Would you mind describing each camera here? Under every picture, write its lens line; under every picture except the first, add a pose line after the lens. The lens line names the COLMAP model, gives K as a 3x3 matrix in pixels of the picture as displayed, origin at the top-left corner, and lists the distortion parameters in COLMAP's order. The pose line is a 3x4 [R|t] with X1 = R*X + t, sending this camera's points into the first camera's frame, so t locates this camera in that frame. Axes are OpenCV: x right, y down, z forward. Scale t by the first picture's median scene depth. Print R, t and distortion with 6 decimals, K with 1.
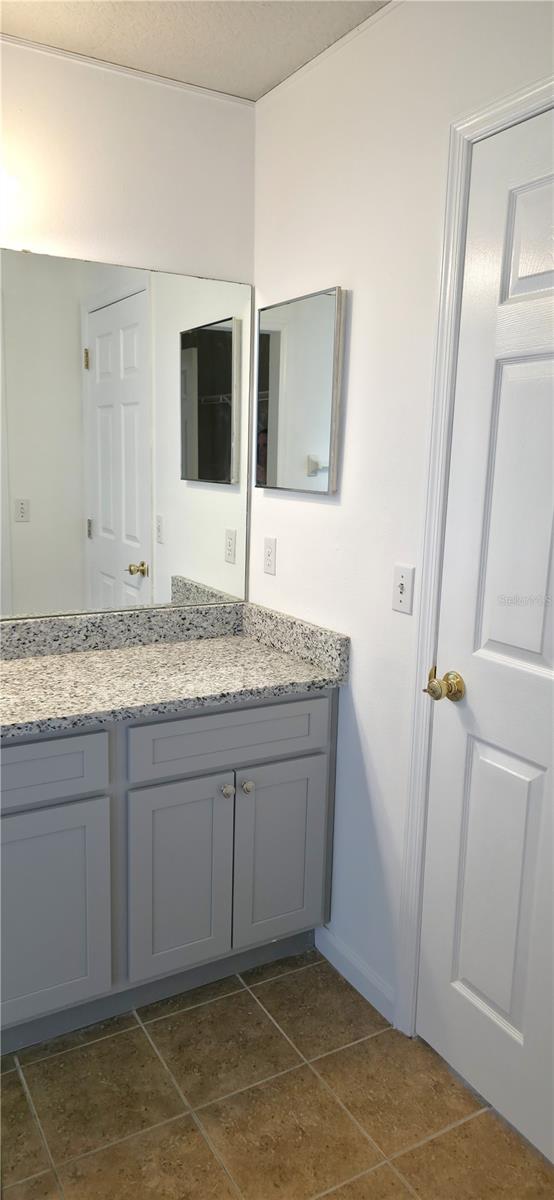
lens RADIAL K [[784.3, 0, 261.5], [0, 784.3, 594.4], [0, 0, 1]] dist [0.040896, -0.037193]
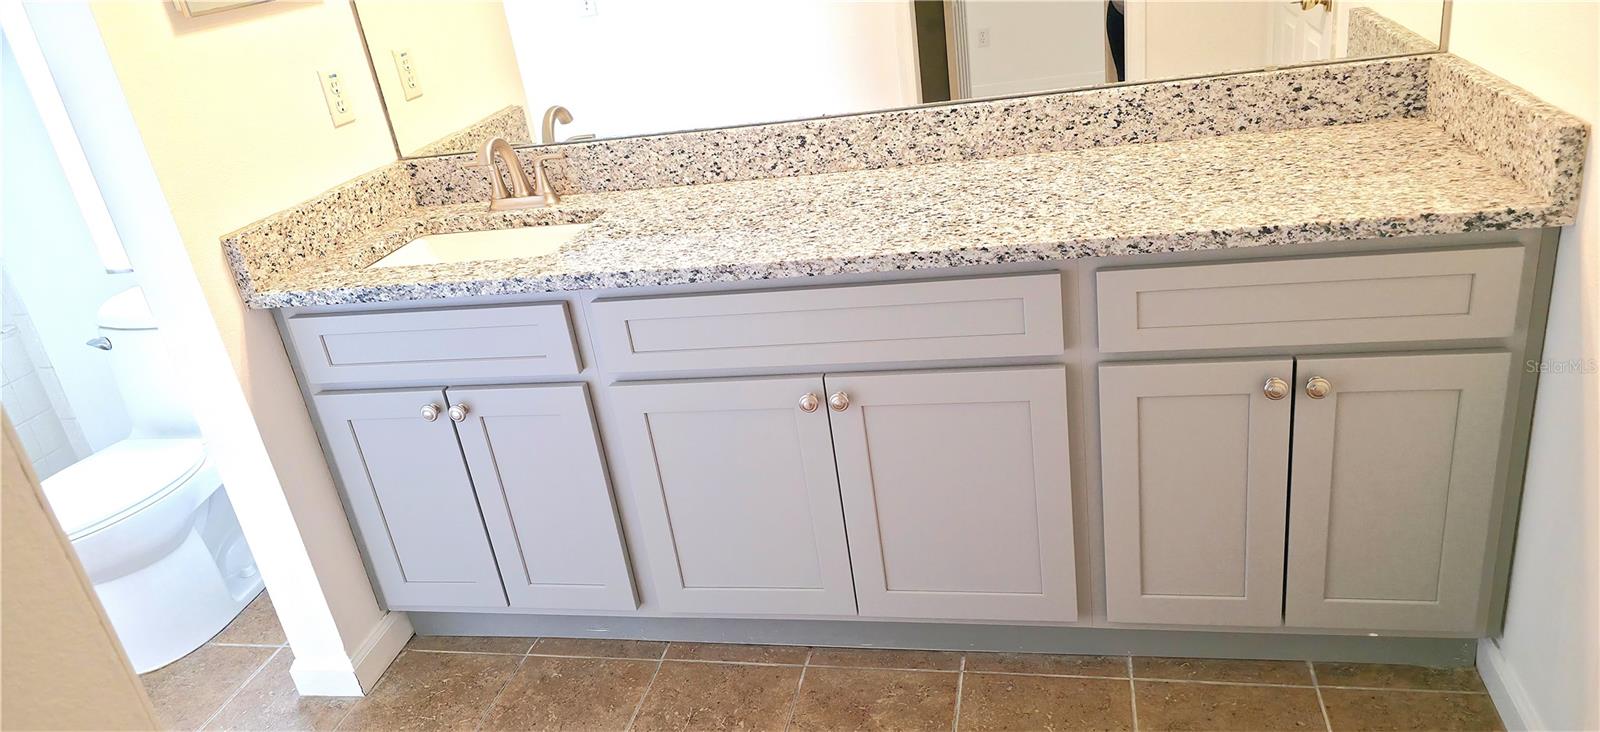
lens RADIAL K [[1056.0, 0, 797.4], [0, 1056.0, 352.8], [0, 0, 1]] dist [0.037687, -0.016907]
pose [[0.732764, 0.146609, -0.664502, 0.217557], [0.043951, 0.964279, 0.261215, -0.004009], [0.679062, -0.220615, 0.700146, 0.183603]]
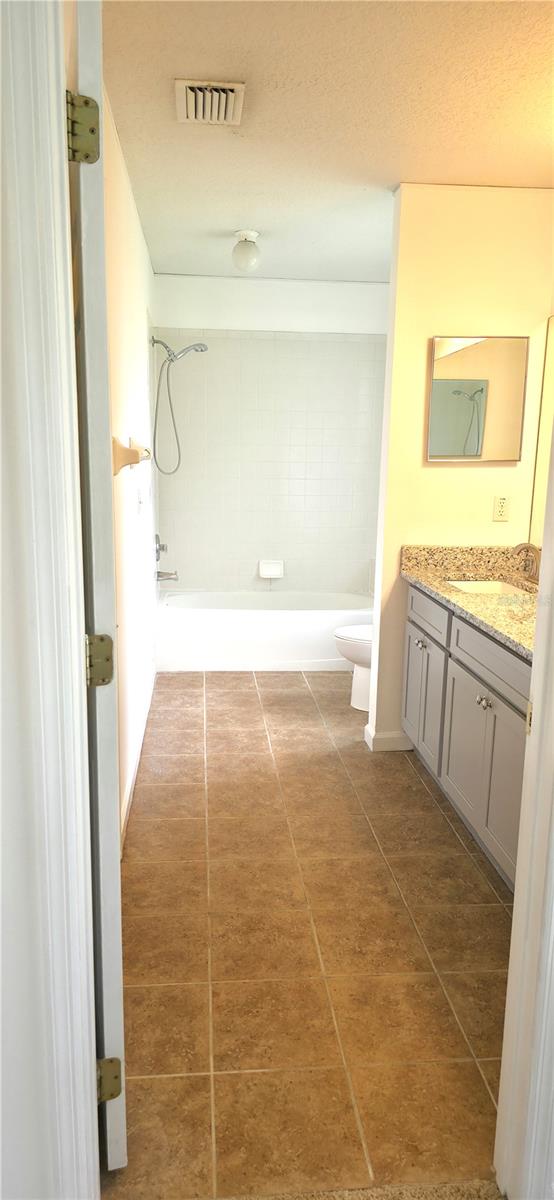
lens RADIAL K [[784.3, 0, 276.7], [0, 784.3, 602.1], [0, 0, 1]] dist [0.040896, -0.037193]
pose [[-0.403131, 0.152362, -0.902370, 0.869666], [-0.179716, 0.953662, 0.241310, -0.122229], [0.897322, 0.259450, -0.357069, 0.904823]]
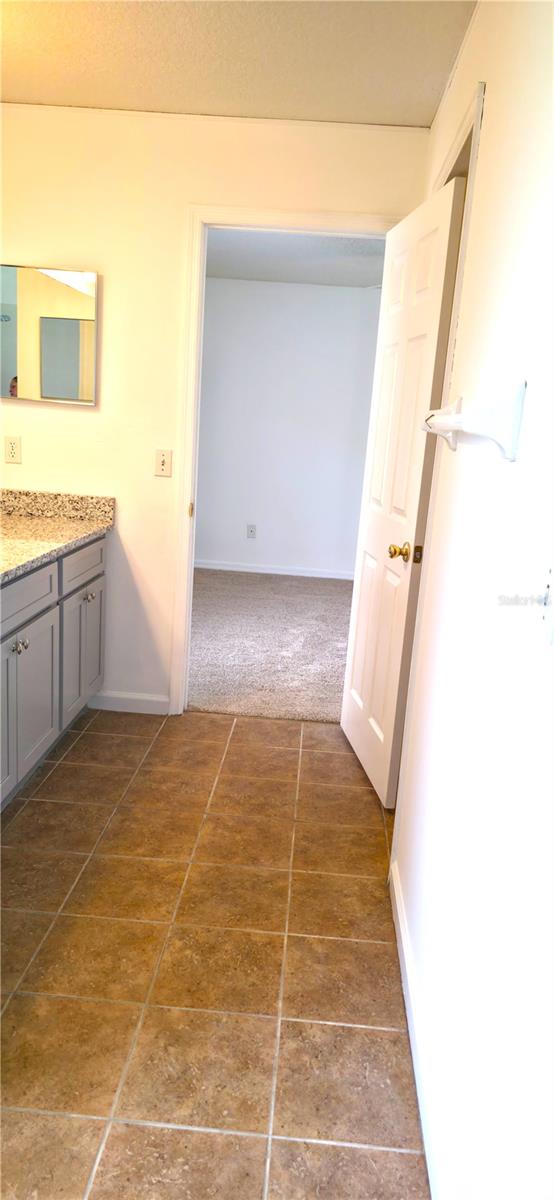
lens RADIAL K [[784.3, 0, 278.8], [0, 784.3, 596.5], [0, 0, 1]] dist [0.040896, -0.037193]
pose [[0.541841, -0.165052, 0.824115, -1.080522], [0.084722, 0.986260, 0.141822, 0.055520], [-0.836200, -0.007025, 0.548380, -0.162846]]
